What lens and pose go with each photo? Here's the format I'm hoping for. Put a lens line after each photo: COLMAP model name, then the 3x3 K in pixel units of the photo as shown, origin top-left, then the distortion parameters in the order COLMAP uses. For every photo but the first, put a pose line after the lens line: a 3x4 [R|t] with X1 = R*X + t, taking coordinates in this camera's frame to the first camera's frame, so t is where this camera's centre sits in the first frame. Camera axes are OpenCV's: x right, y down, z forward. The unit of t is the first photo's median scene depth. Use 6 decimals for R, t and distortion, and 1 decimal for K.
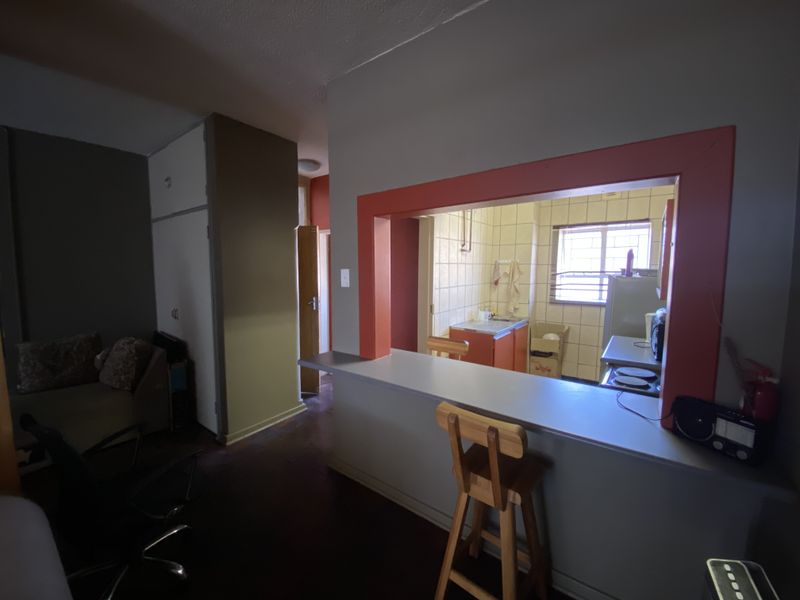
lens RADIAL K [[323.0, 0, 398.1], [0, 323.0, 297.2], [0, 0, 1]] dist [0.023953, -0.022602]
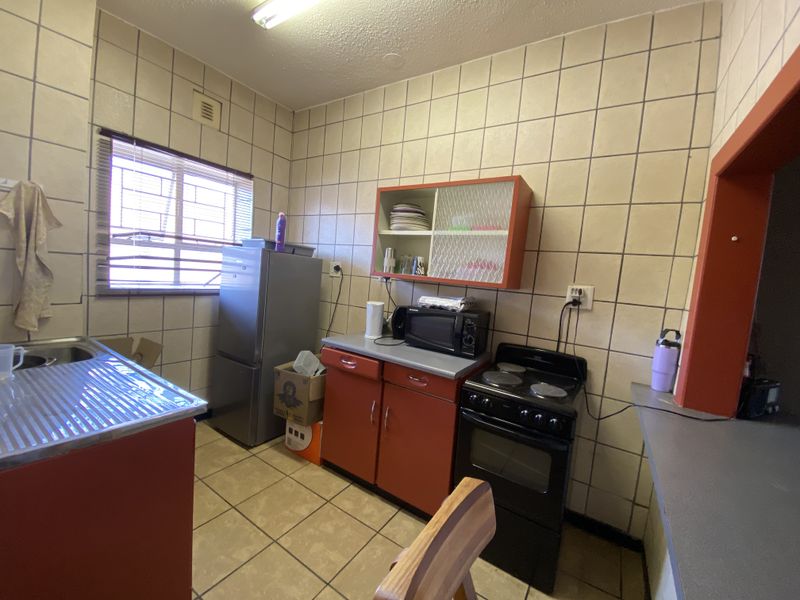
lens RADIAL K [[323.0, 0, 398.1], [0, 323.0, 297.2], [0, 0, 1]] dist [0.023953, -0.022602]
pose [[-0.069680, -0.084171, 0.994012, -0.022207], [0.004396, 0.996398, 0.084681, -0.018498], [-0.997560, 0.010270, -0.069059, 0.626704]]
